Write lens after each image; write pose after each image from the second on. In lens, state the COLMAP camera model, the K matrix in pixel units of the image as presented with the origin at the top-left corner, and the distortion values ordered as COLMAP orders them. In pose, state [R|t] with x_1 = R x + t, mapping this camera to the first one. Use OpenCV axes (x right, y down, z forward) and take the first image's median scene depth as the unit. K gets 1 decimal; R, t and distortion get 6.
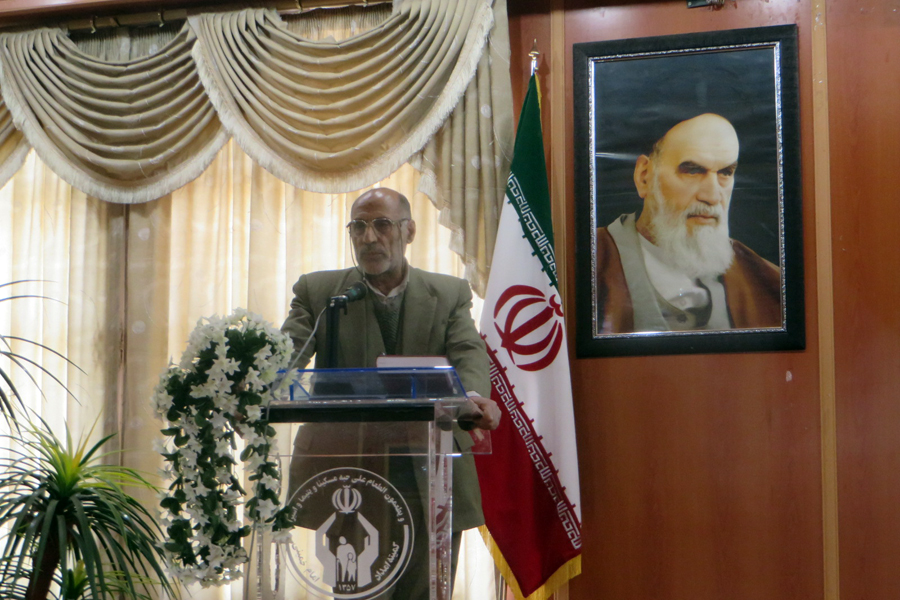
lens RADIAL K [[1804.6, 0, 442.8], [0, 1804.6, 317.2], [0, 0, 1]] dist [-0.144713, 0.000000]
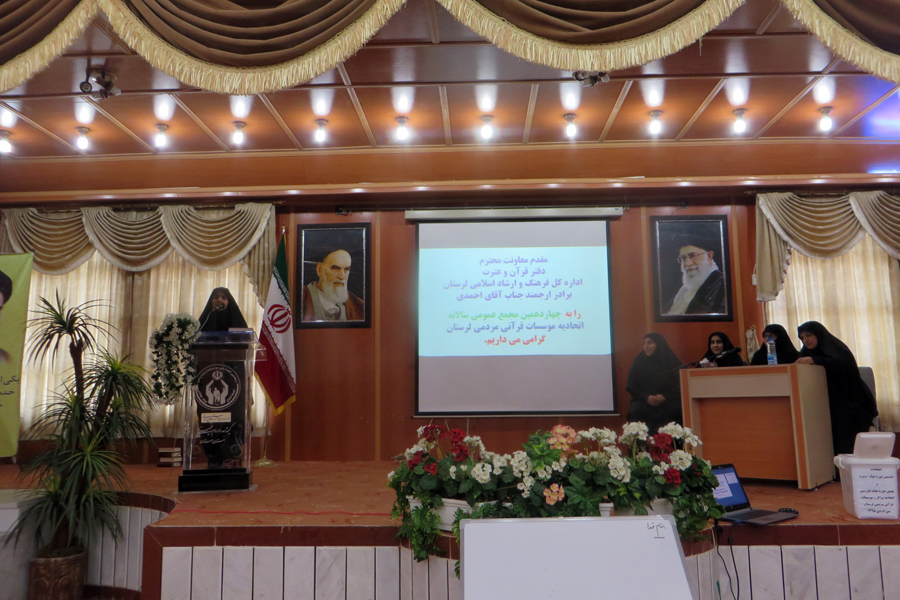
lens RADIAL K [[647.8, 0, 441.6], [0, 647.8, 291.7], [0, 0, 1]] dist [-0.040761, 0.005873]
pose [[0.955771, 0.029287, 0.292651, -0.009908], [-0.019171, 0.999117, -0.037375, -0.003852], [-0.293487, 0.030111, 0.955489, -0.102079]]
